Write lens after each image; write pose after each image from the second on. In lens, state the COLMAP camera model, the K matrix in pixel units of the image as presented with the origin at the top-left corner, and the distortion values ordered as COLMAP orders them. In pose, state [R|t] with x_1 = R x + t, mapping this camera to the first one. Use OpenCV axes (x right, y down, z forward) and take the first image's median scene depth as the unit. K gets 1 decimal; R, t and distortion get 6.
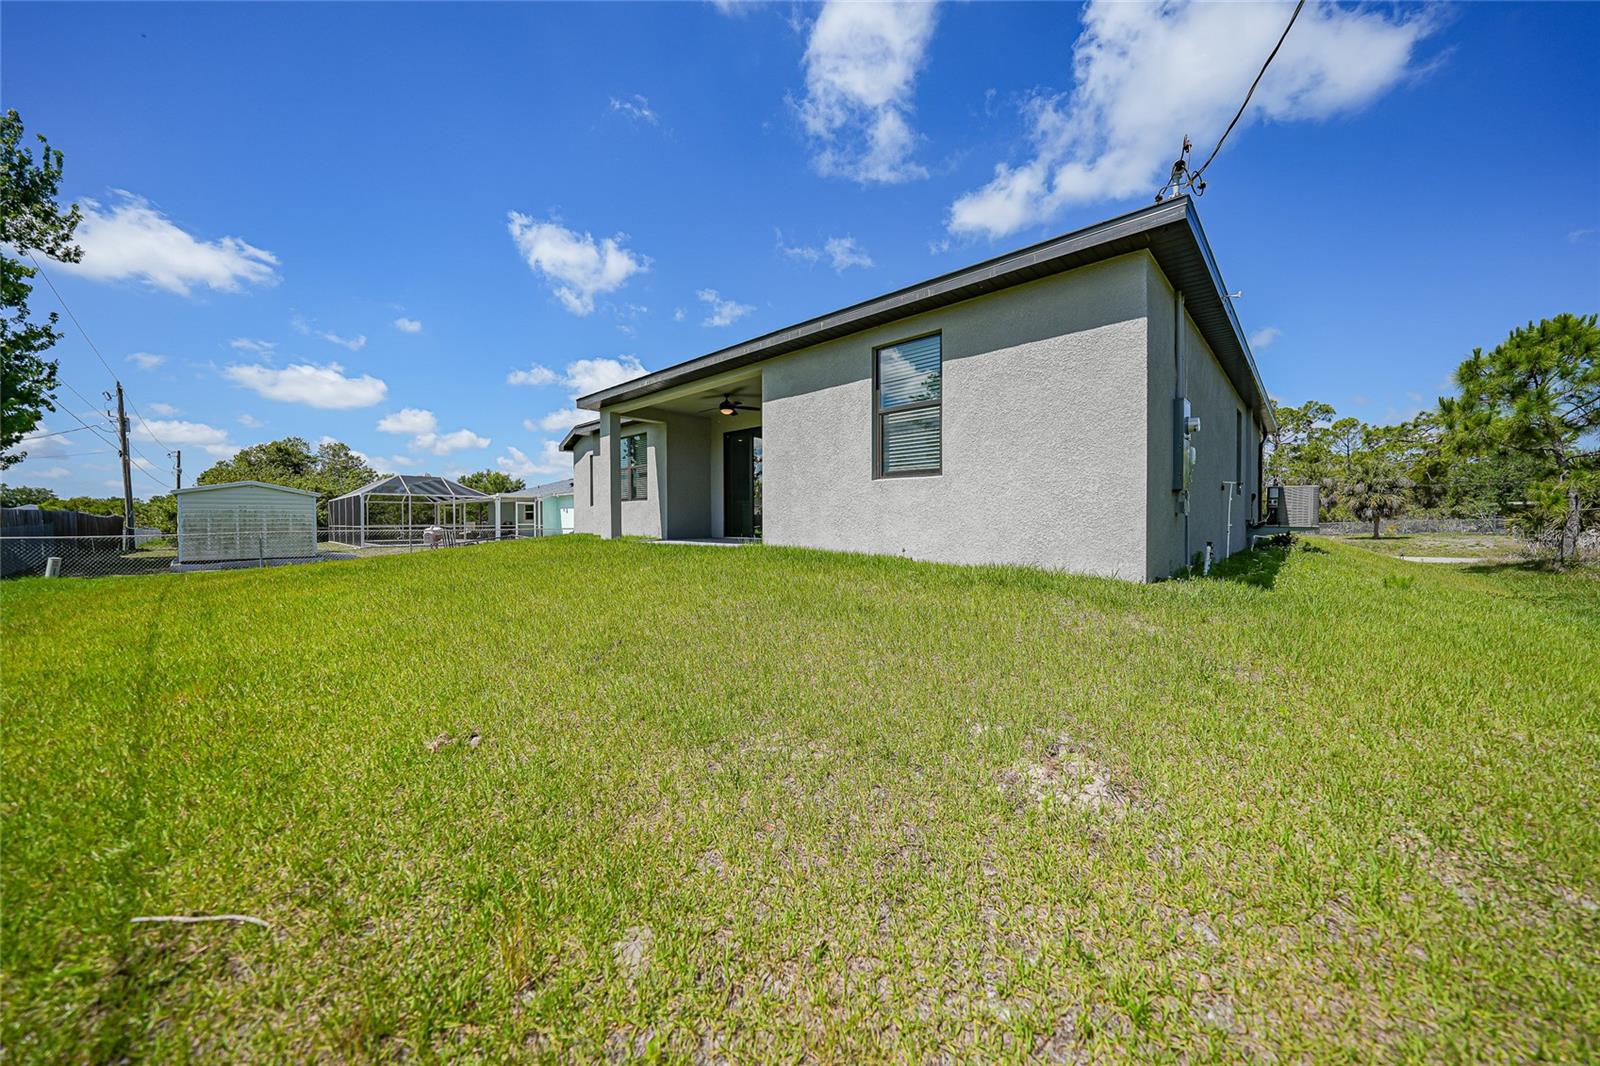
lens RADIAL K [[558.8, 0, 787.1], [0, 558.8, 526.0], [0, 0, 1]] dist [-0.018555, 0.003047]
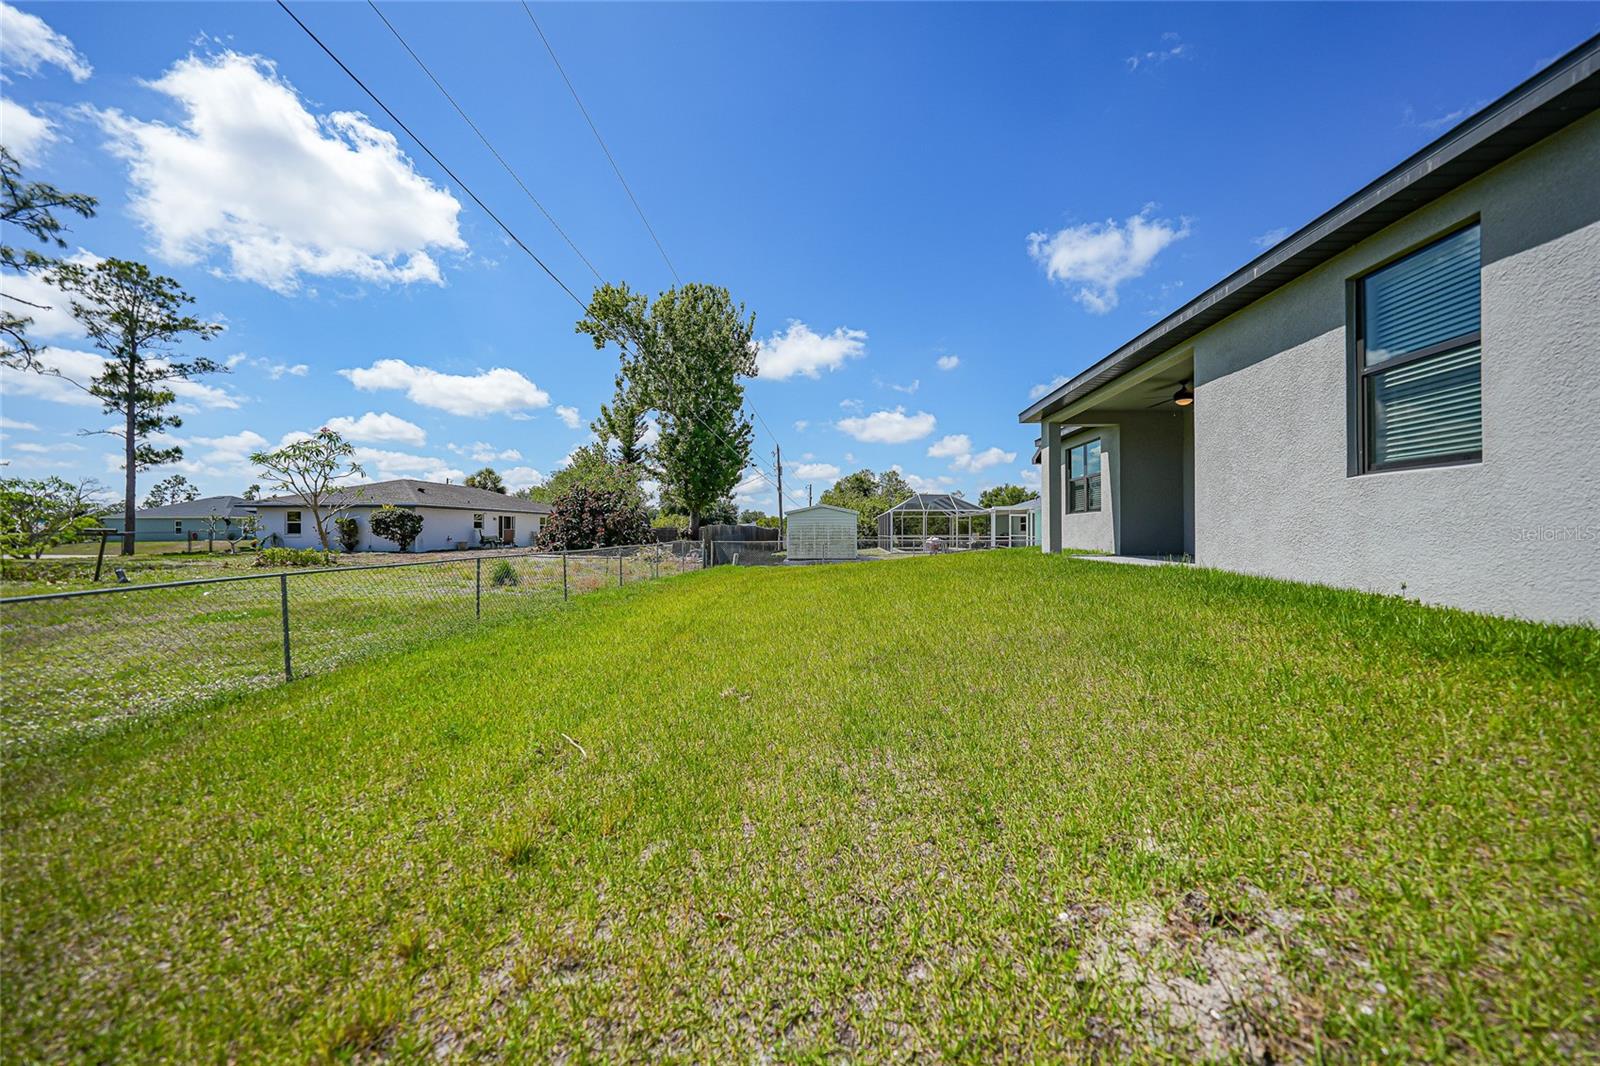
lens RADIAL K [[558.8, 0, 798.6], [0, 558.8, 535.1], [0, 0, 1]] dist [-0.018555, 0.003047]
pose [[0.640821, 0.006359, -0.767664, 0.039474], [-0.007913, 0.999967, 0.001677, -0.001539], [0.767649, 0.005000, 0.640851, 0.012495]]
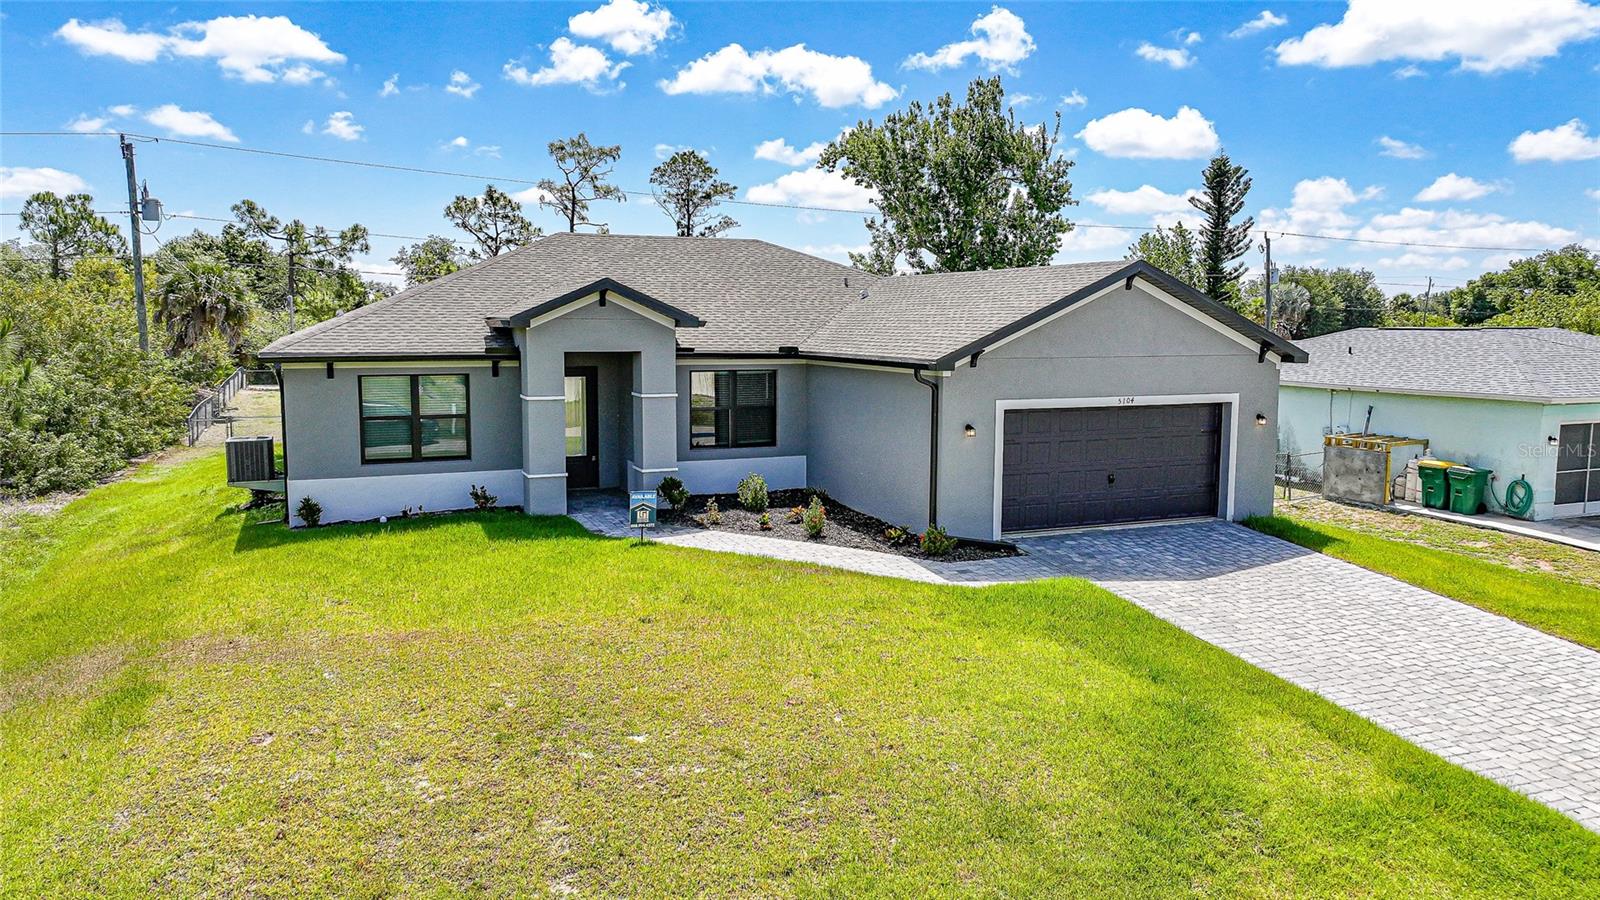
lens RADIAL K [[1120.8, 0, 808.1], [0, 1120.8, 454.1], [0, 0, 1]] dist [0.001040, 0.016085]
pose [[-0.392336, 0.117442, -0.912294, 0.657049], [-0.012626, 0.991034, 0.133008, -0.103287], [0.919735, 0.063702, -0.387336, 0.782983]]
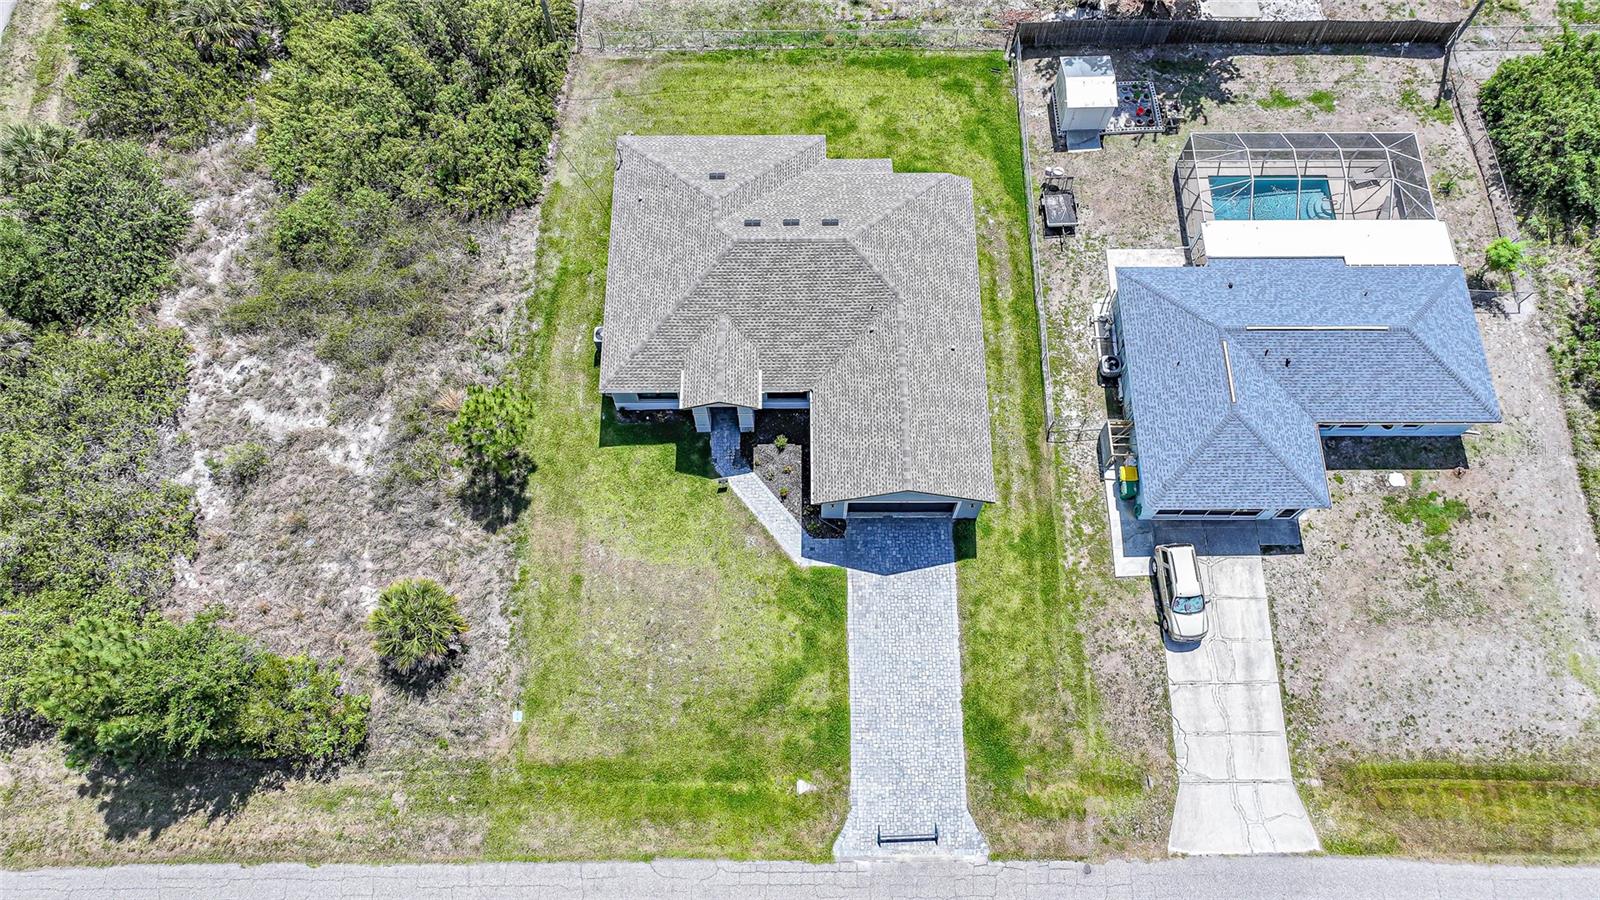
lens RADIAL K [[1120.8, 0, 806.7], [0, 1120.8, 433.3], [0, 0, 1]] dist [0.001040, 0.016085]
pose [[-0.724146, 0.640804, -0.254916, 0.499665], [0.001104, 0.370709, 0.928748, -1.259580], [0.689646, 0.672268, -0.269155, 0.930685]]
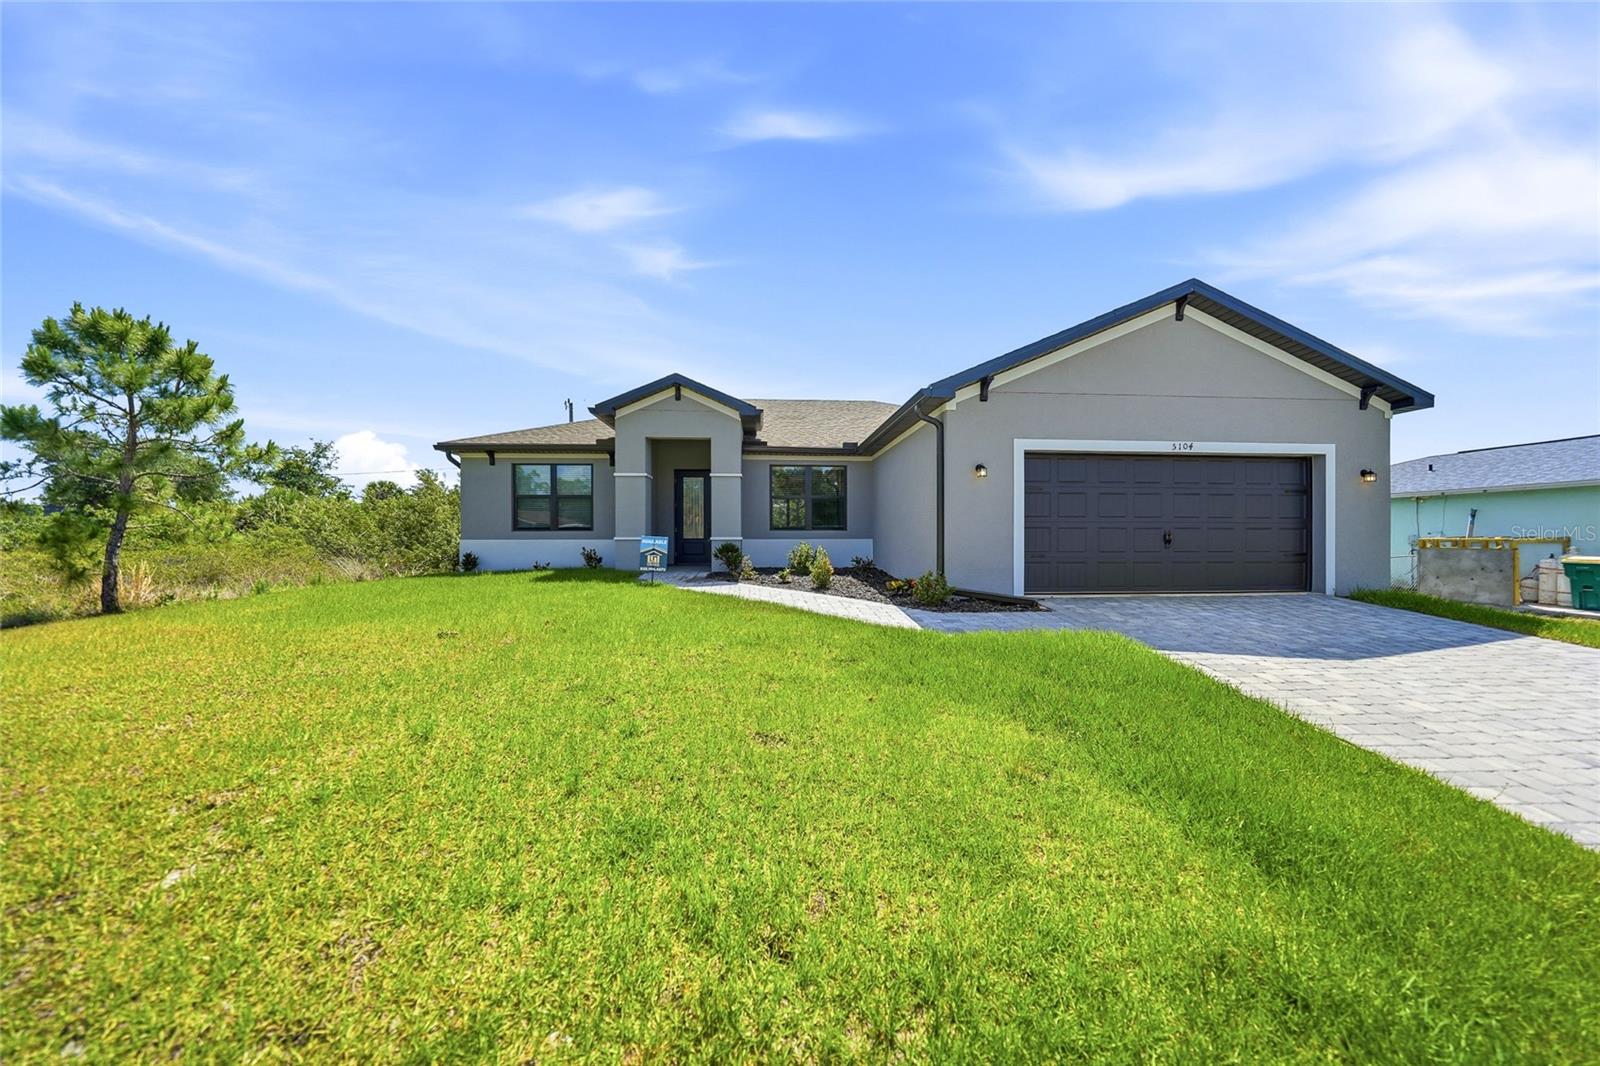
lens RADIAL K [[567.6, 0, 804.3], [0, 567.6, 533.1], [0, 0, 1]] dist [-0.021584, 0.004219]
pose [[-0.676052, 0.005608, -0.736833, 0.406476], [-0.001659, 0.999957, 0.009132, -0.031187], [0.736852, 0.007396, -0.676013, 0.758397]]
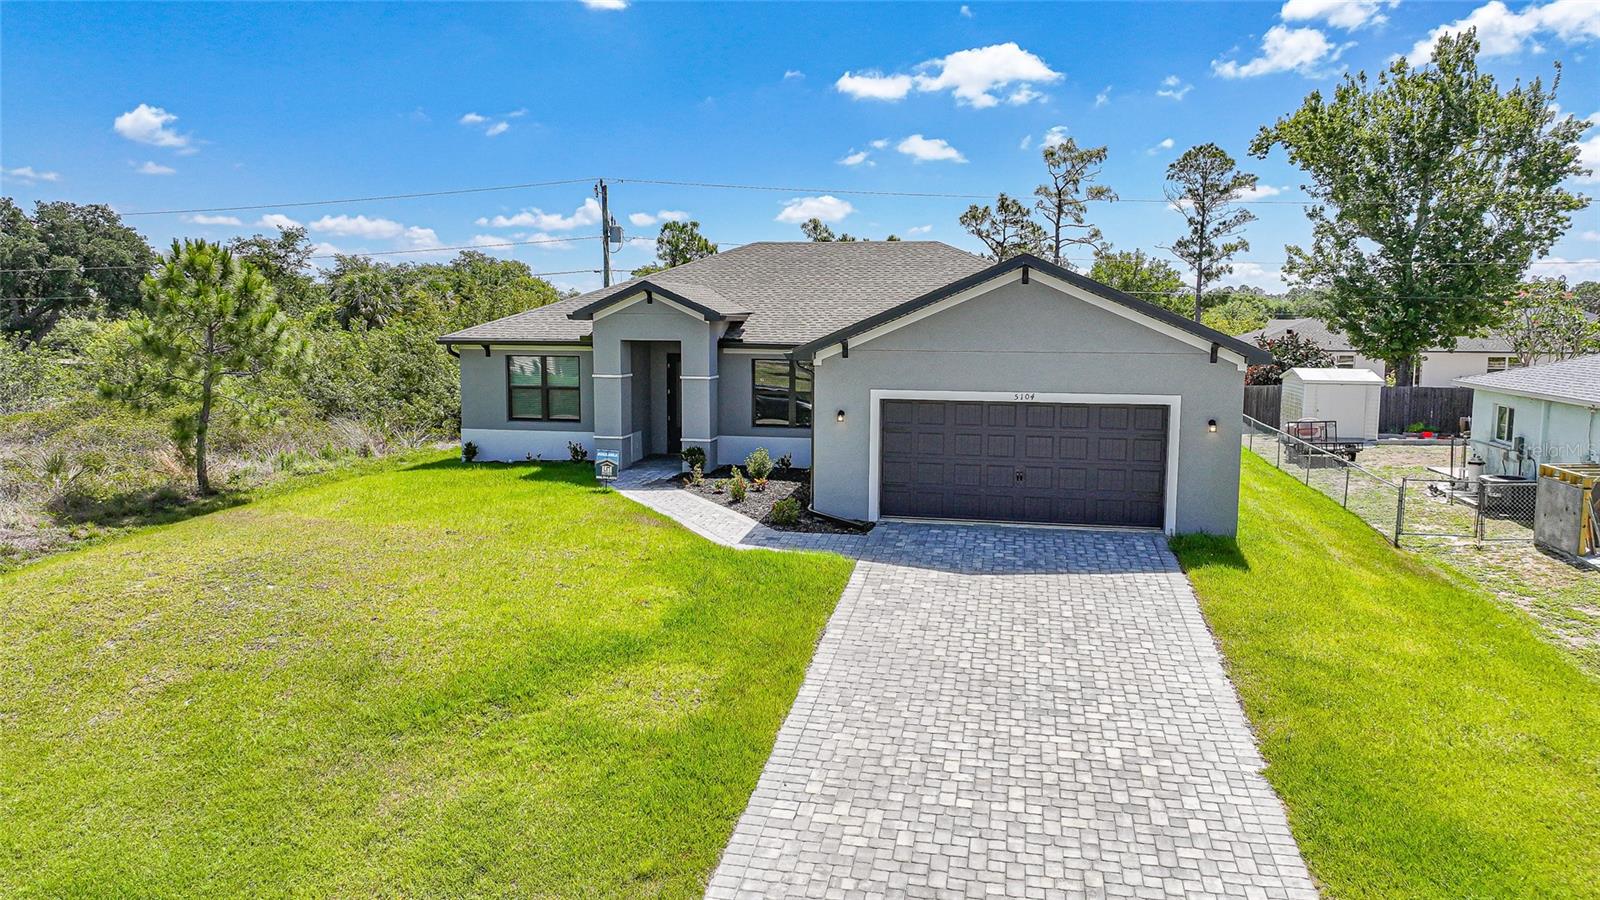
lens RADIAL K [[1120.8, 0, 805.1], [0, 1120.8, 448.1], [0, 0, 1]] dist [0.001040, 0.016085]
pose [[-0.846581, 0.065722, -0.528186, 0.486765], [-0.005177, 0.991284, 0.131643, -0.103996], [0.532234, 0.114181, -0.838862, 1.077873]]
